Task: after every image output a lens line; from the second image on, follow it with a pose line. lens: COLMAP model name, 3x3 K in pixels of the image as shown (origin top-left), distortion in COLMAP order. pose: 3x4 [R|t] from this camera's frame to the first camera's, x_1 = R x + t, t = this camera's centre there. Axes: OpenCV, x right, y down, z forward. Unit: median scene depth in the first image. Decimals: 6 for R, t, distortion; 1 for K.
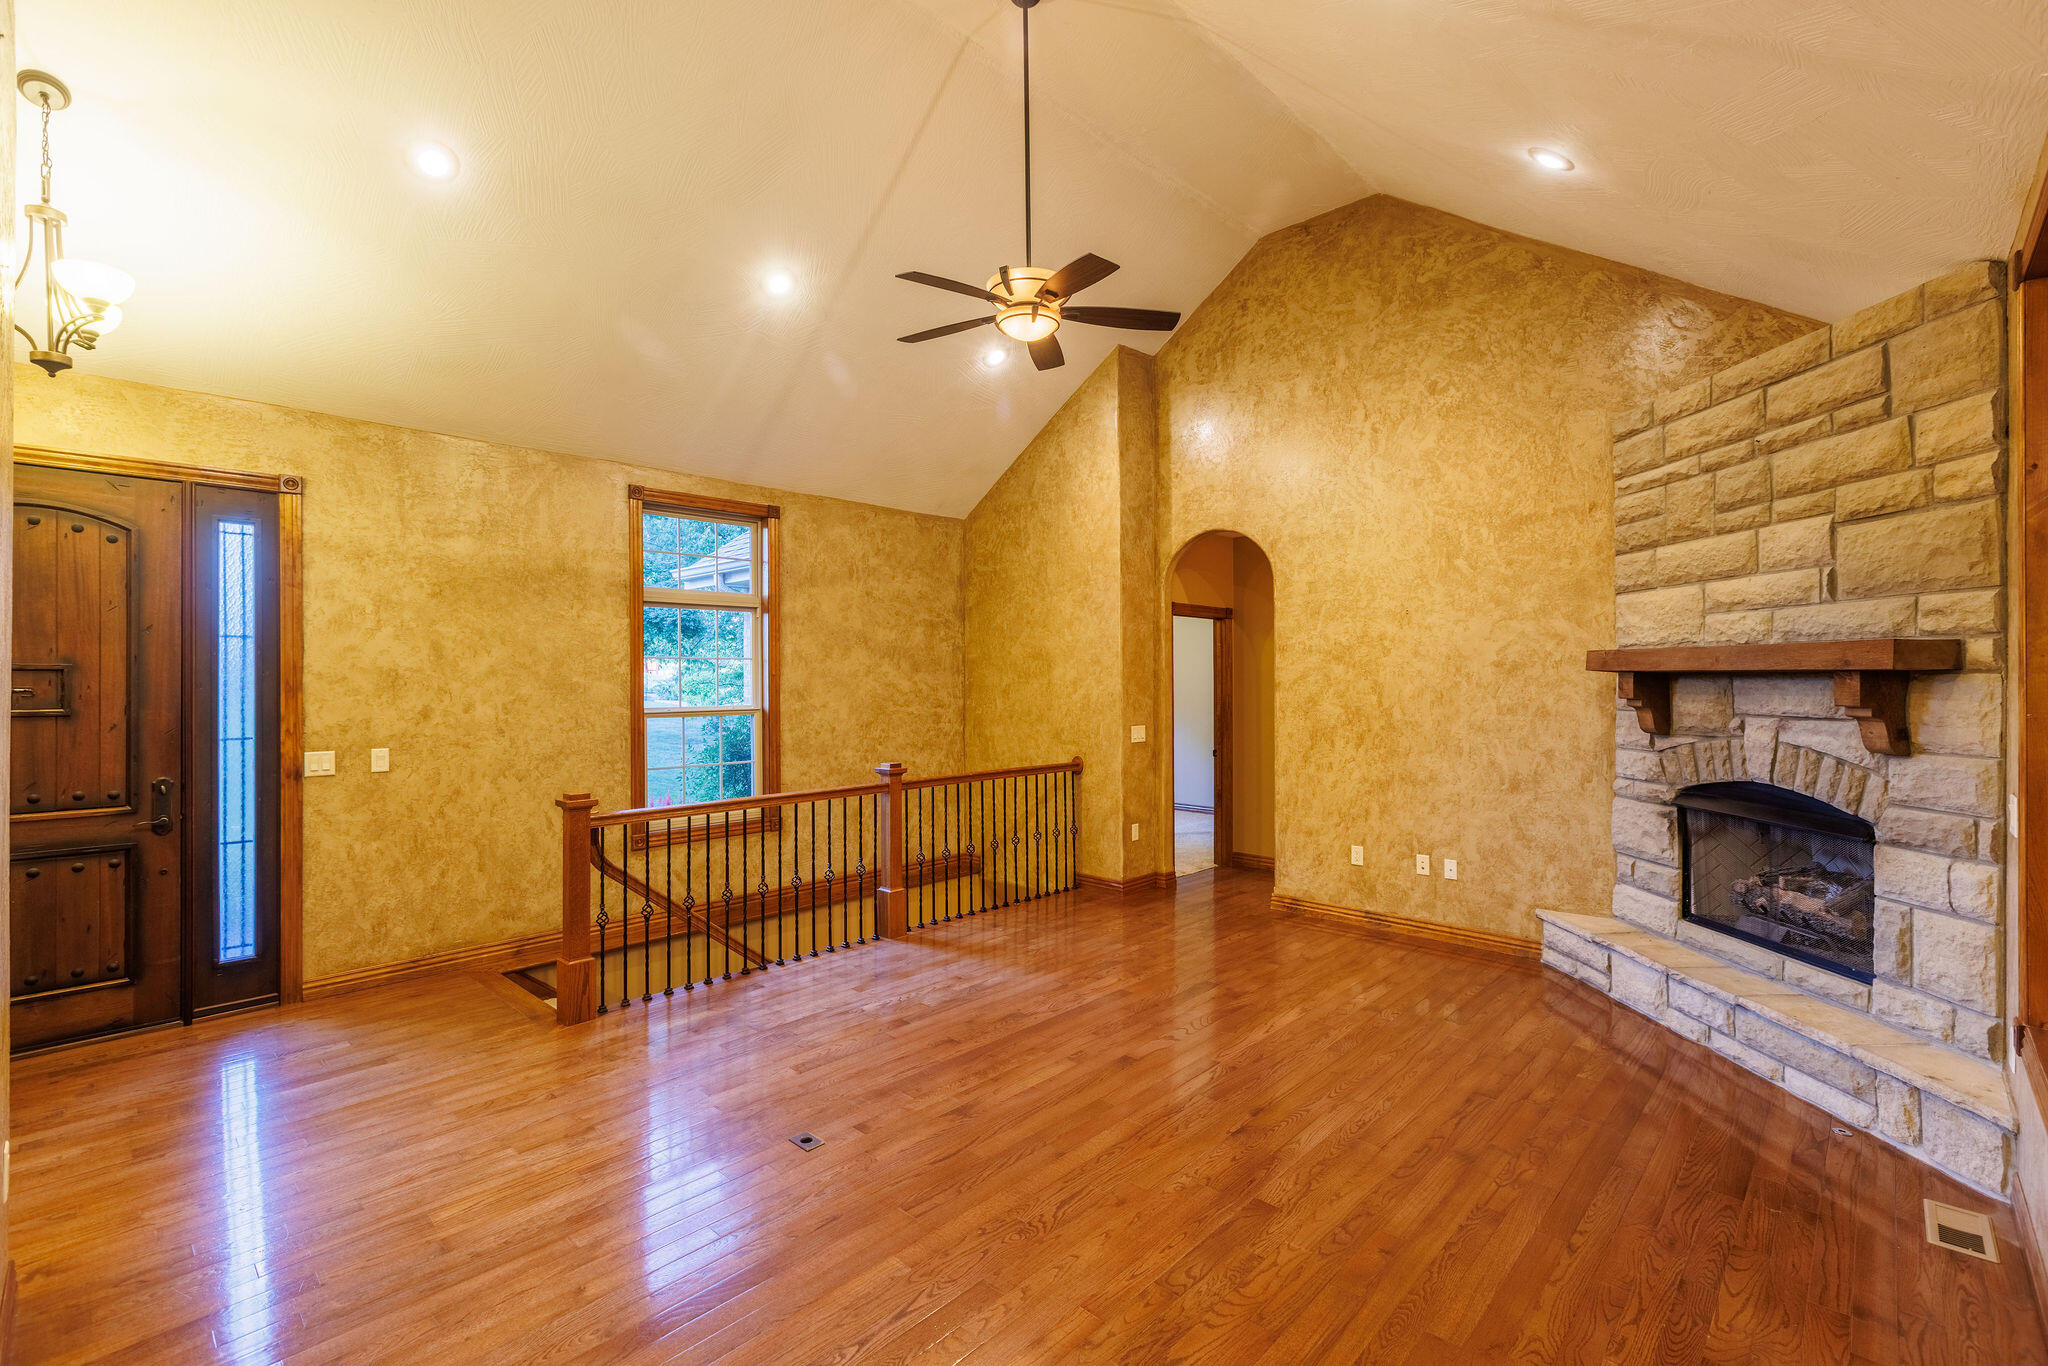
lens RADIAL K [[913.8, 0, 1009.6], [0, 913.8, 676.3], [0, 0, 1]] dist [0.002479, -0.001708]
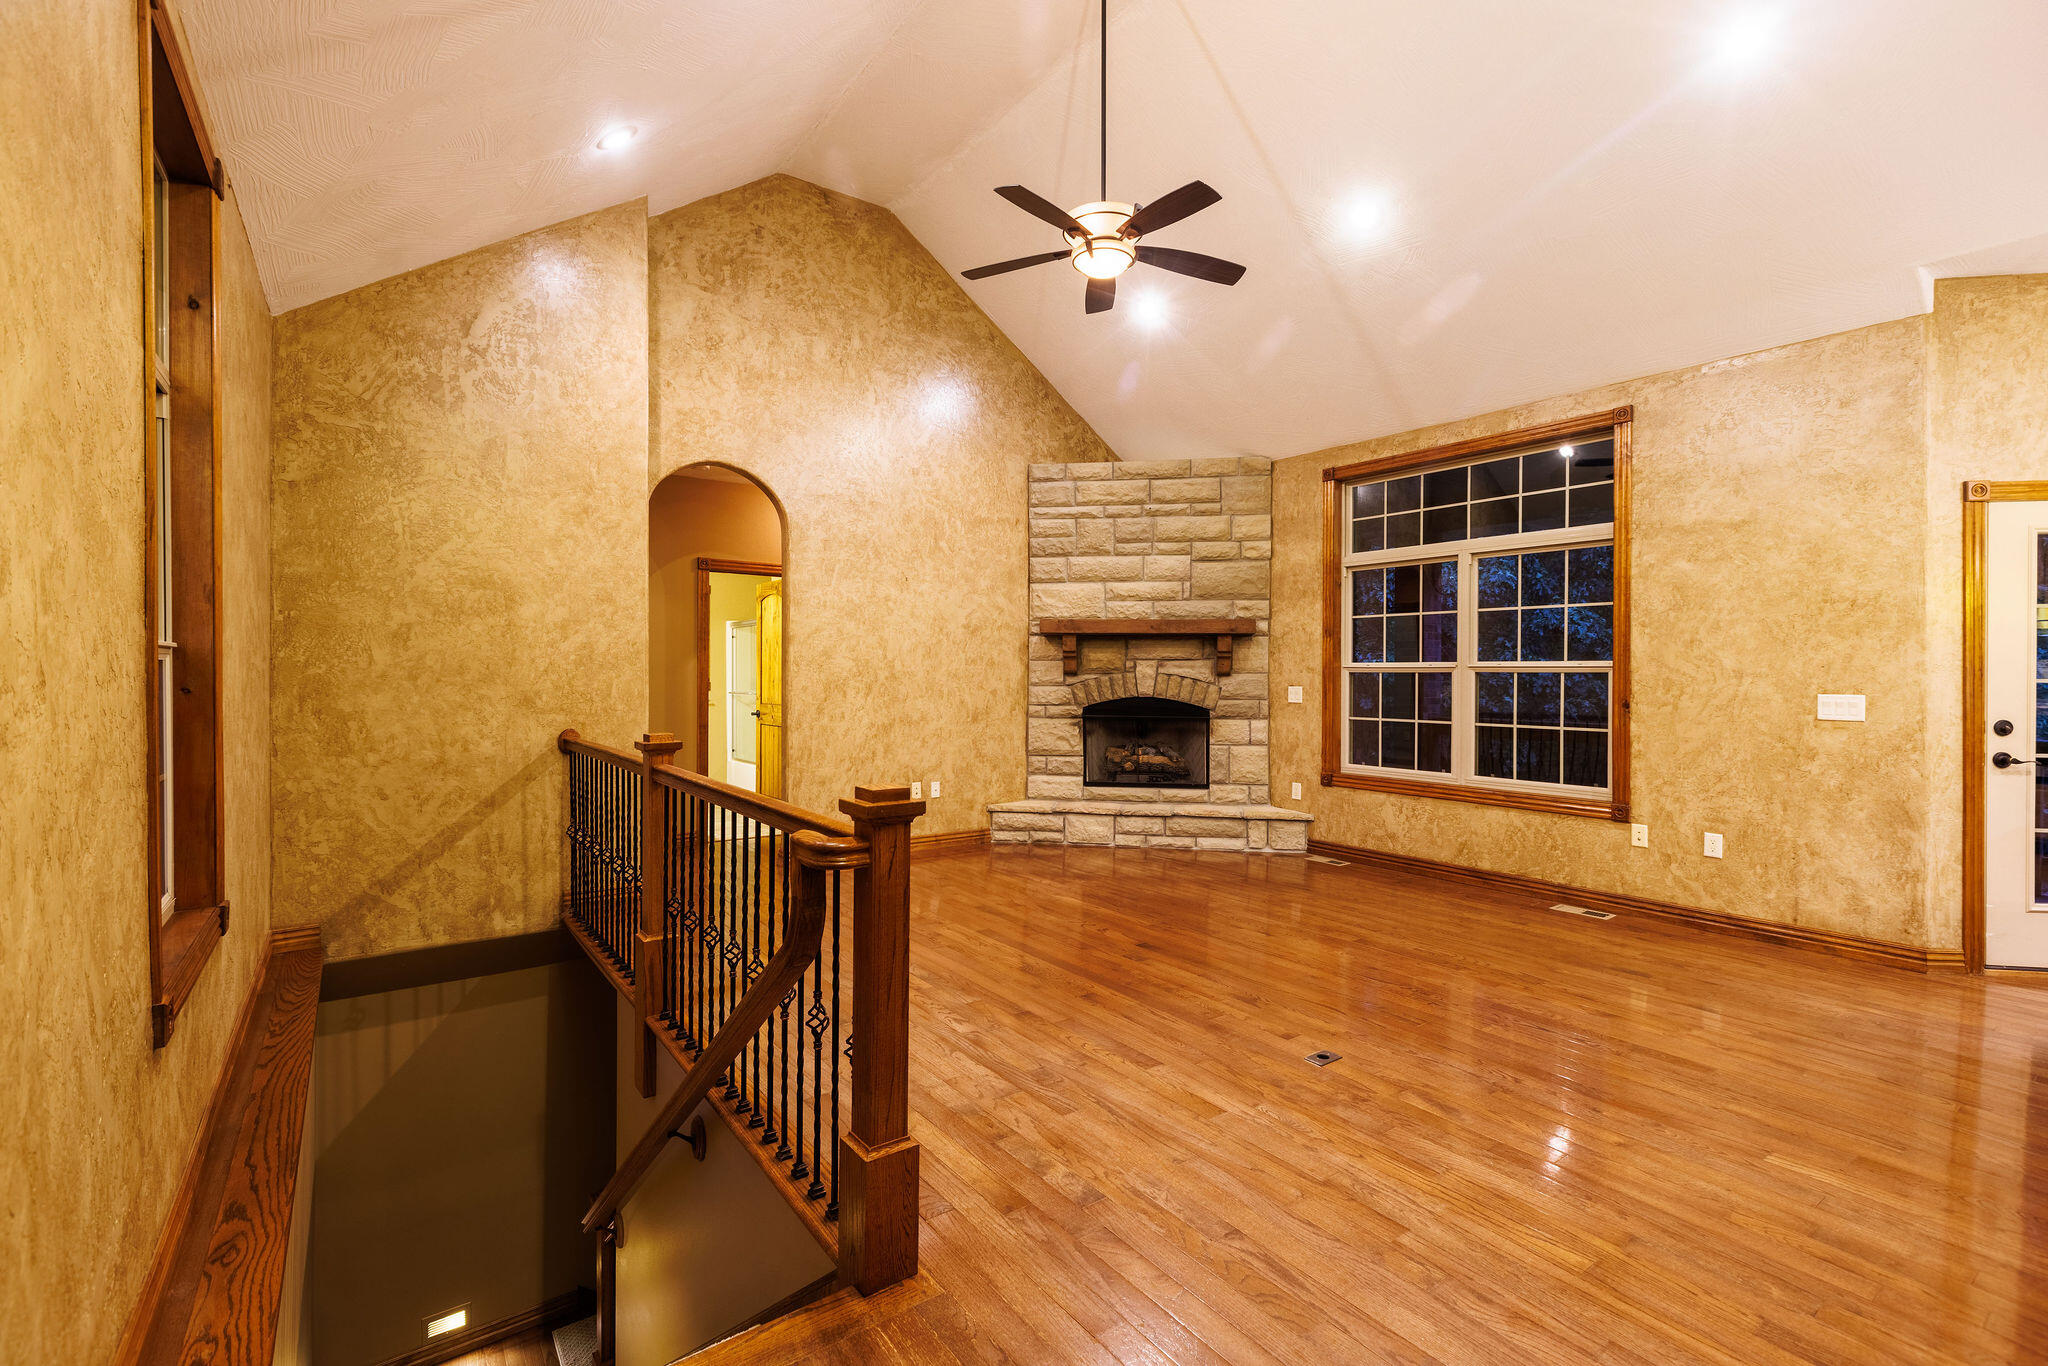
lens RADIAL K [[913.8, 0, 1034.3], [0, 913.8, 671.3], [0, 0, 1]] dist [0.002479, -0.001708]
pose [[0.166798, 0.005885, 0.985973, -0.852934], [-0.005524, 0.999972, -0.005034, 0.065578], [-0.985976, -0.004607, 0.166826, 0.778873]]
